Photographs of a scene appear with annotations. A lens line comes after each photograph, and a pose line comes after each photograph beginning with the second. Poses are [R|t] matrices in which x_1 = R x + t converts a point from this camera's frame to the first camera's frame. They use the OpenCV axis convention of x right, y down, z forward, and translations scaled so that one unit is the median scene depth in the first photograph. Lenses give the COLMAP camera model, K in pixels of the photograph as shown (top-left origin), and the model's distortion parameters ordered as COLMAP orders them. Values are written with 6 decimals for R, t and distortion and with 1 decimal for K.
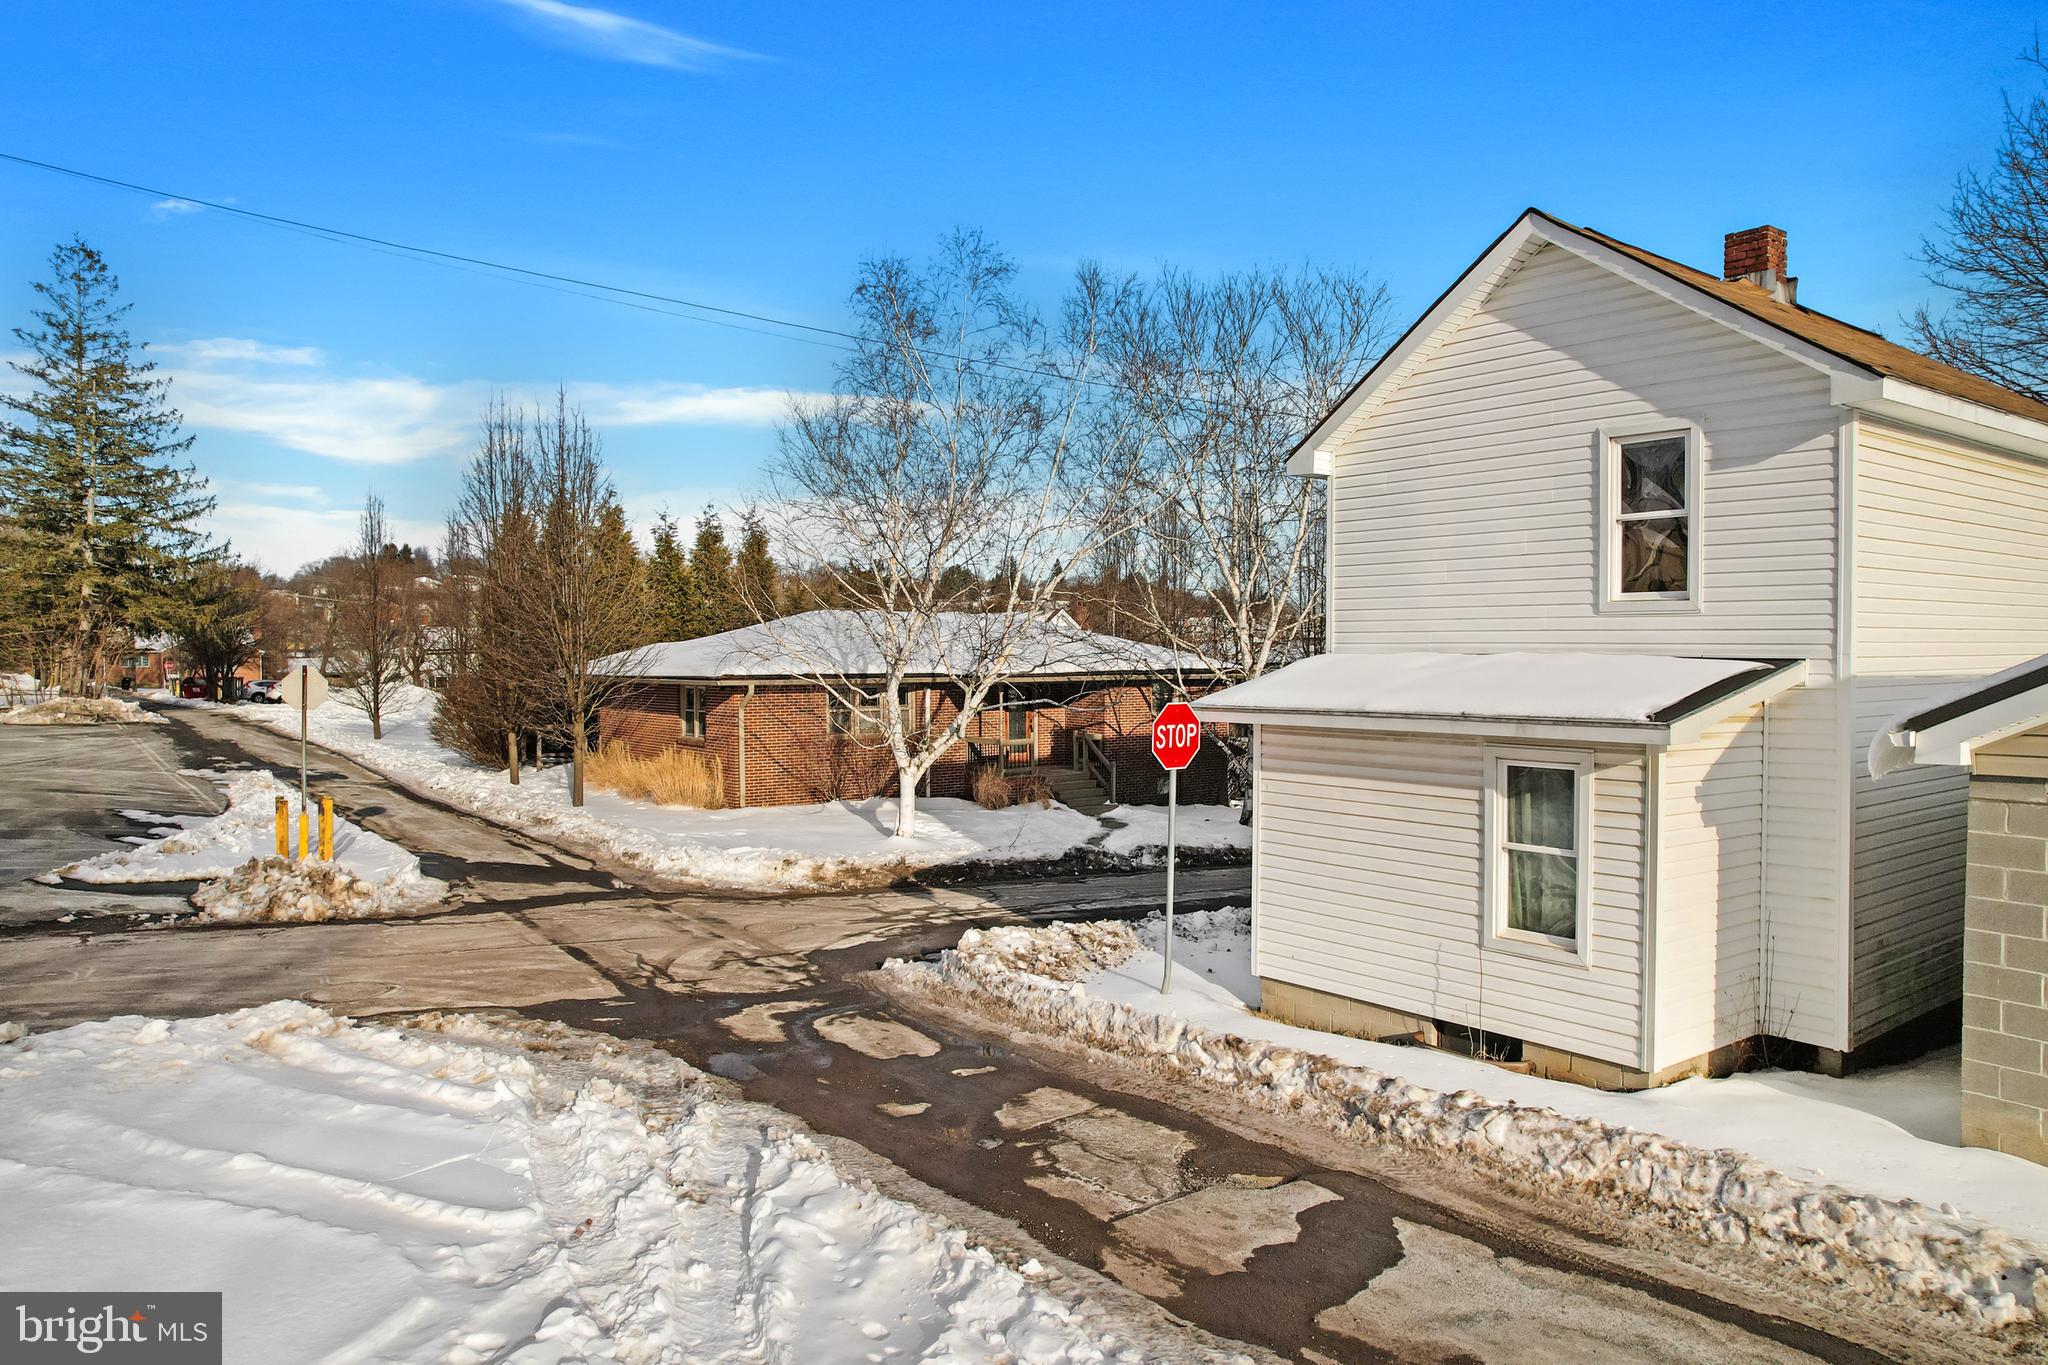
lens RADIAL K [[1315.4, 0, 1025.1], [0, 1315.4, 683.4], [0, 0, 1]] dist [-0.044914, 0.019506]
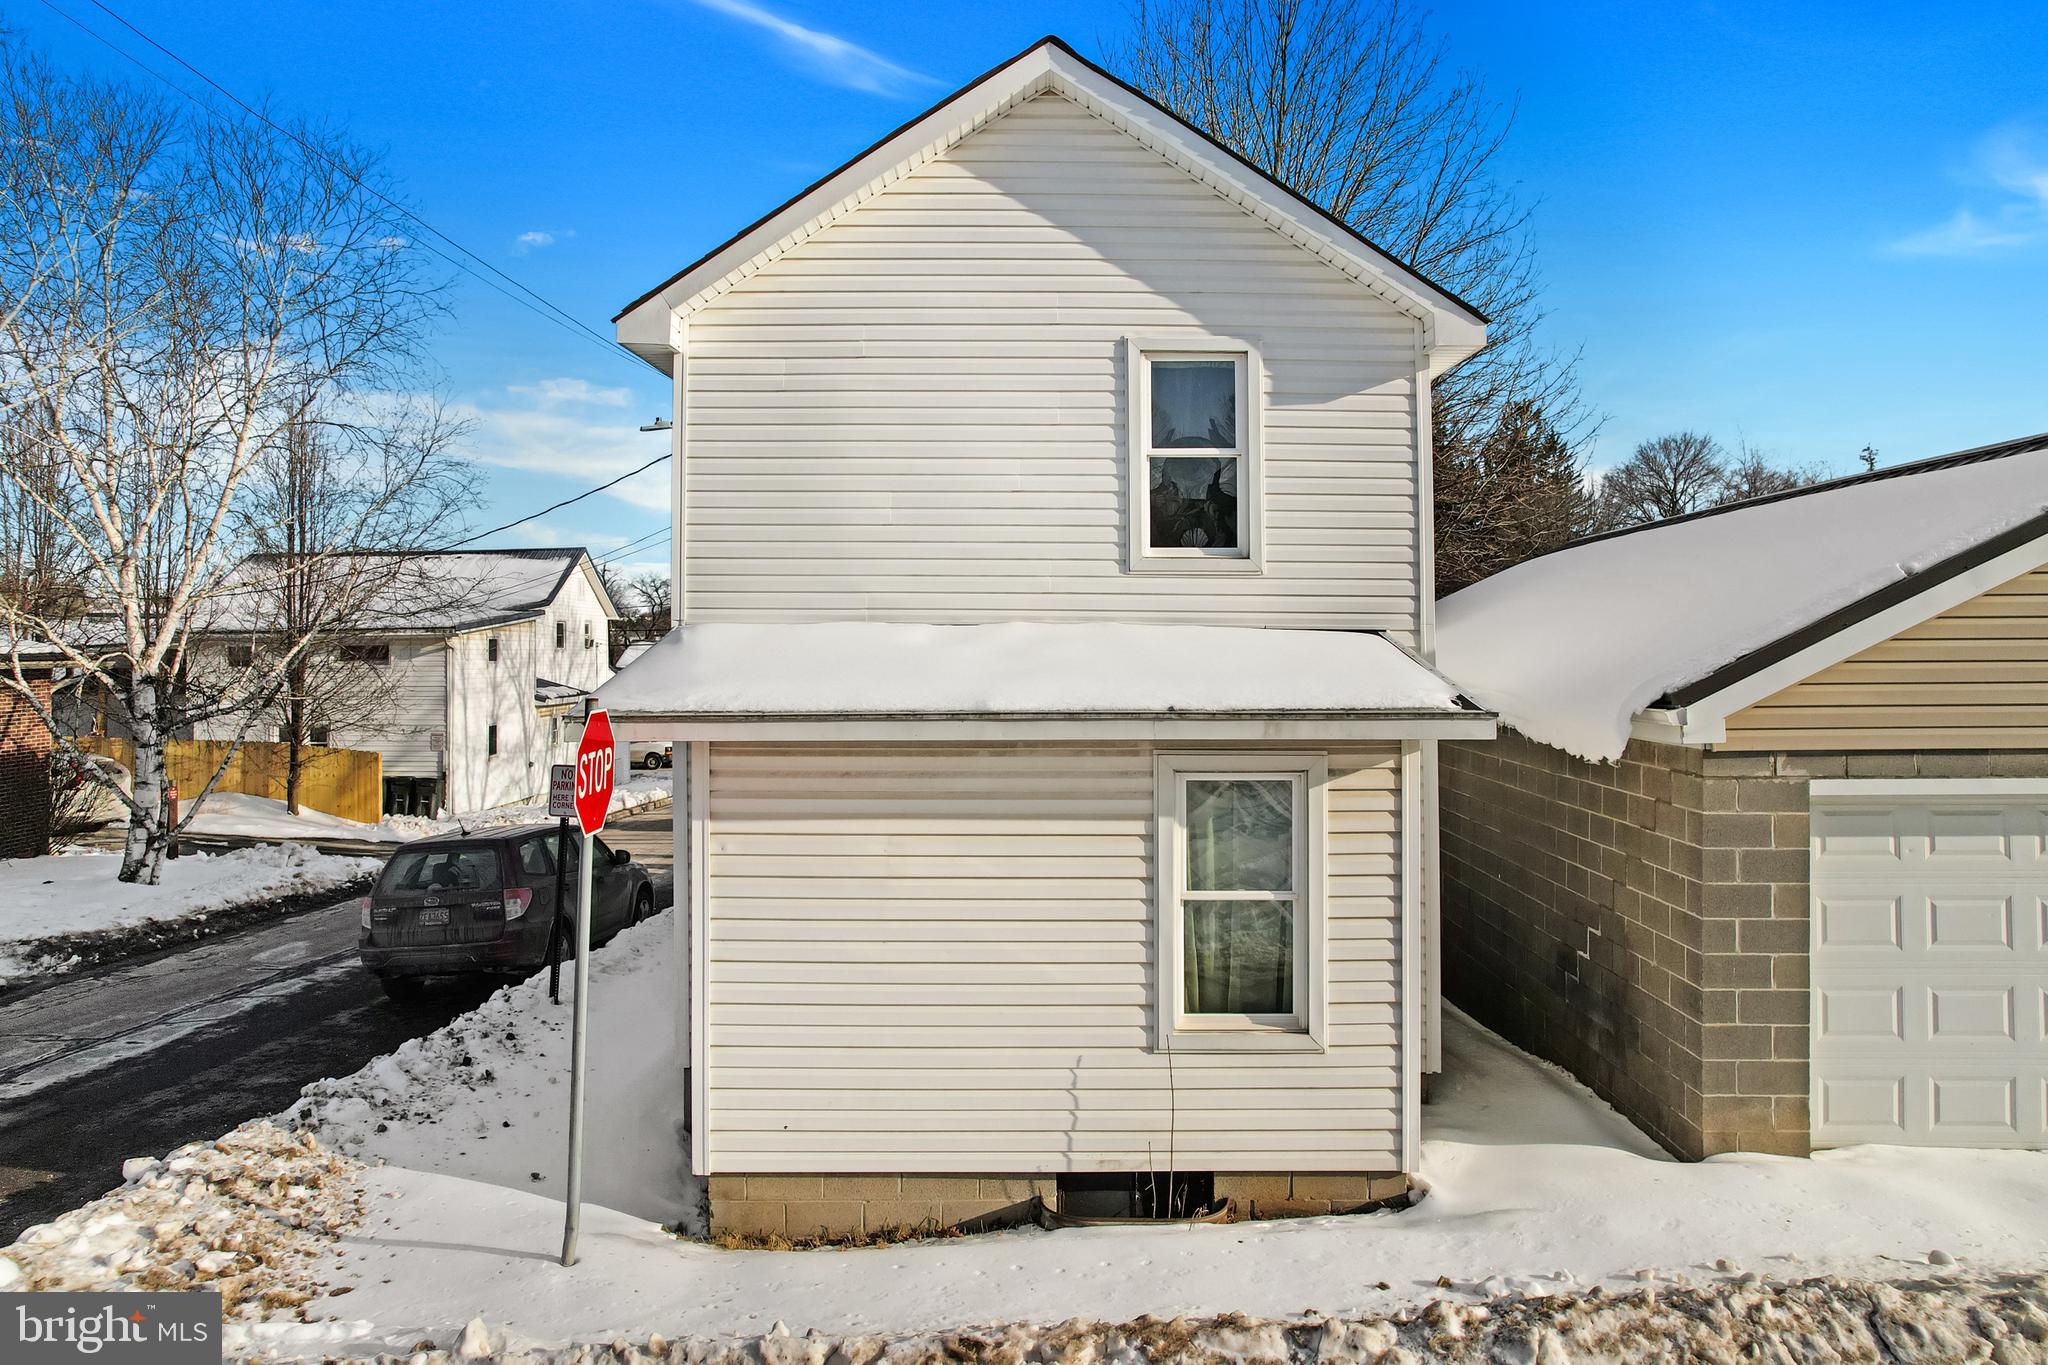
lens RADIAL K [[1315.4, 0, 1061.1], [0, 1315.4, 597.3], [0, 0, 1]] dist [-0.044914, 0.019506]
pose [[0.608040, 0.025373, 0.793501, -0.220312], [0.017277, 0.998830, -0.045177, -0.004282], [-0.793719, 0.041178, 0.606890, 0.593690]]
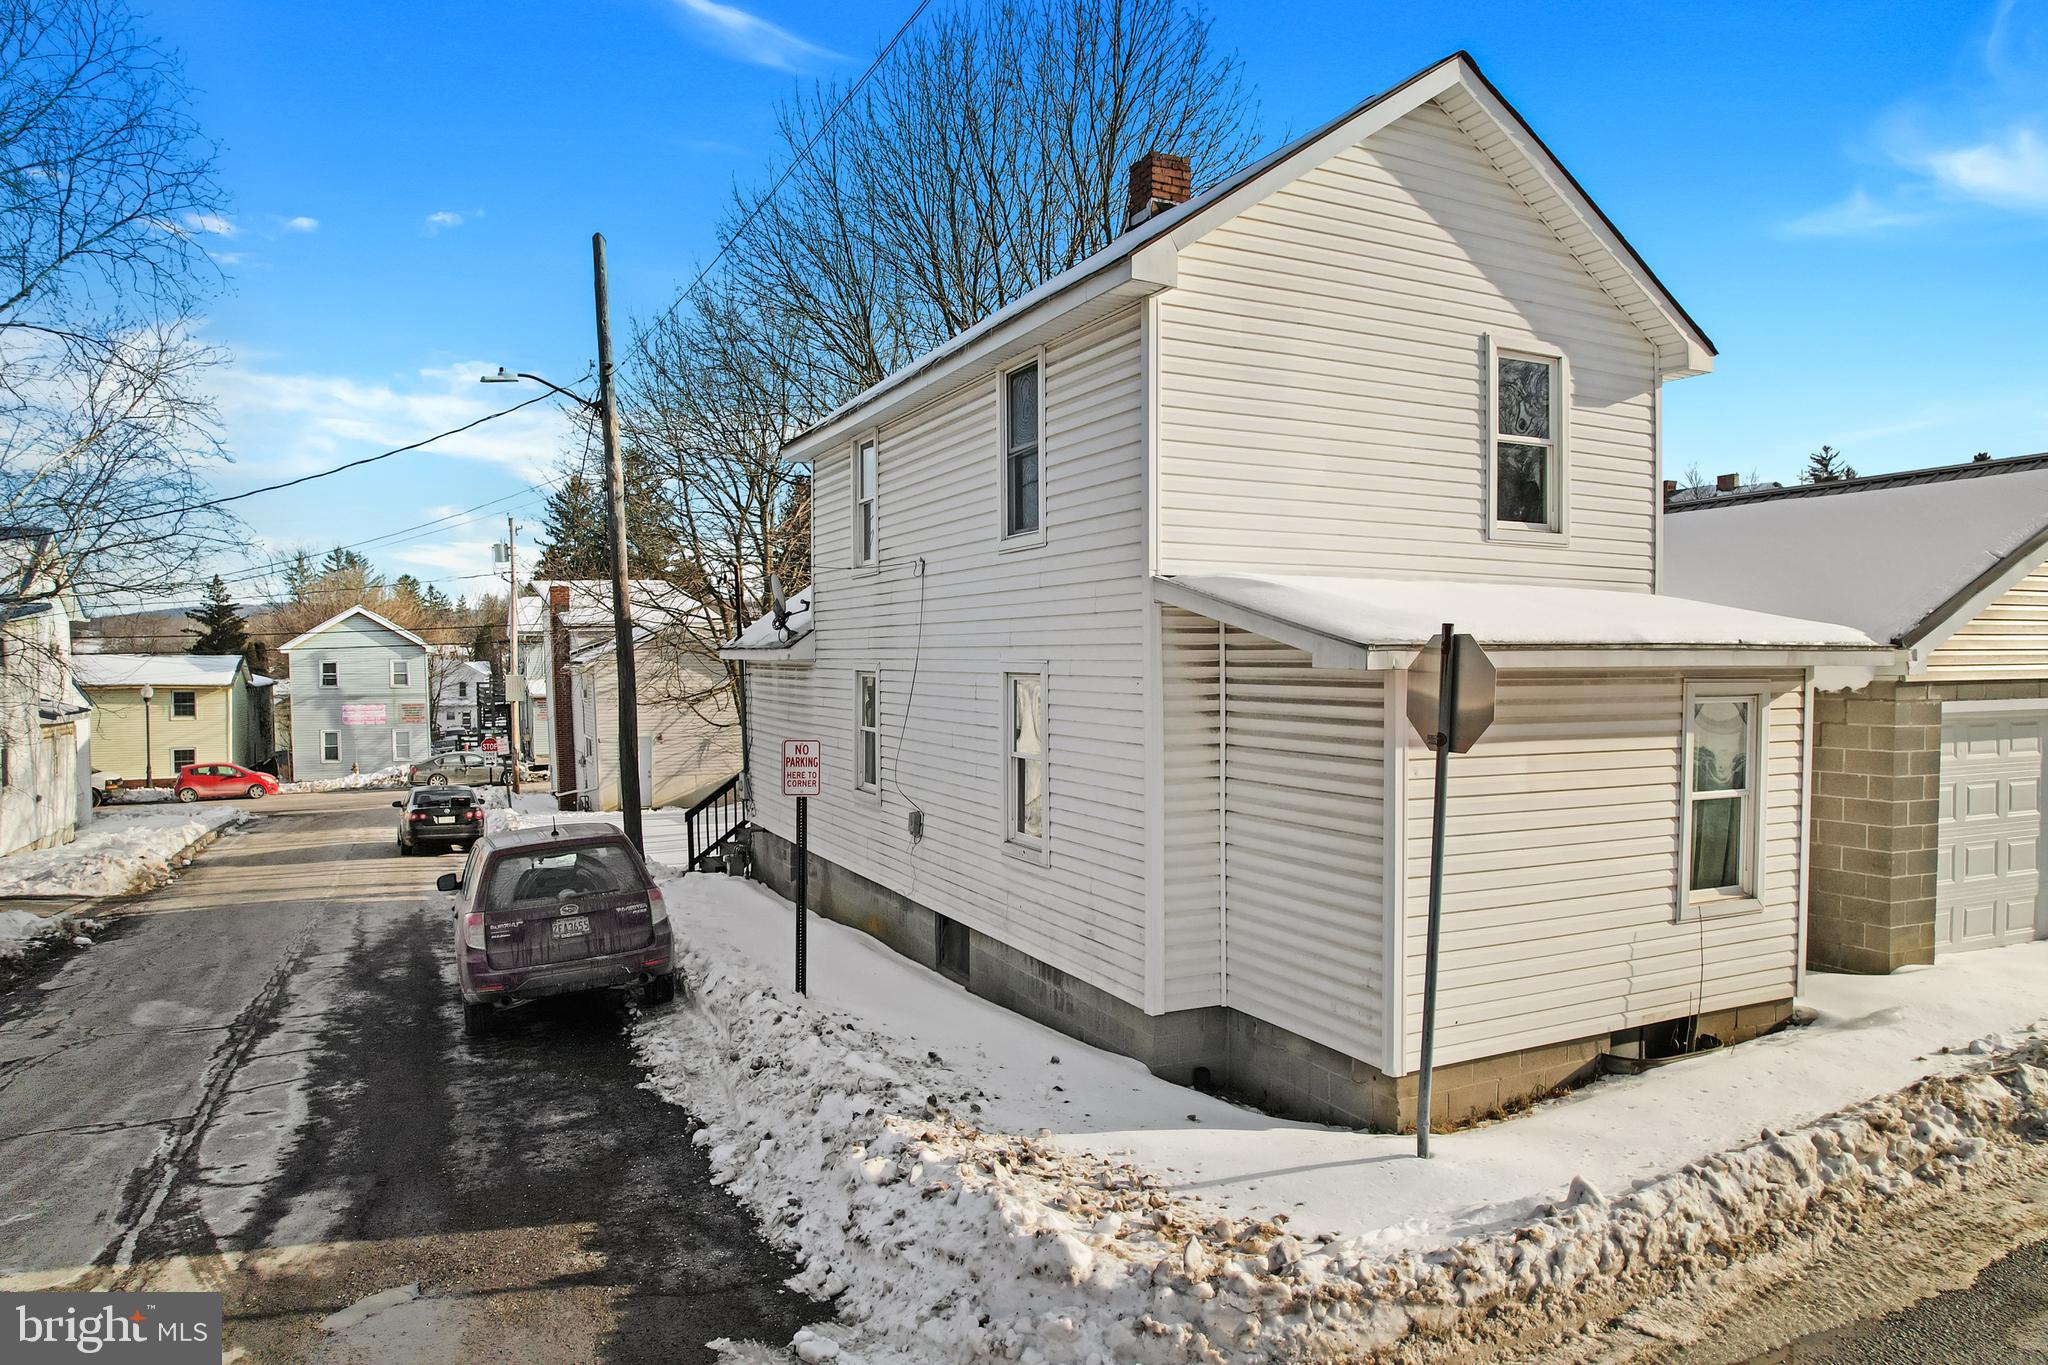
lens RADIAL K [[1315.4, 0, 1030.9], [0, 1315.4, 691.0], [0, 0, 1]] dist [-0.044914, 0.019506]
pose [[0.194403, -0.021753, 0.980681, -0.534371], [0.022357, 0.999593, 0.017740, 0.028104], [-0.980667, 0.018477, 0.194810, 1.206068]]
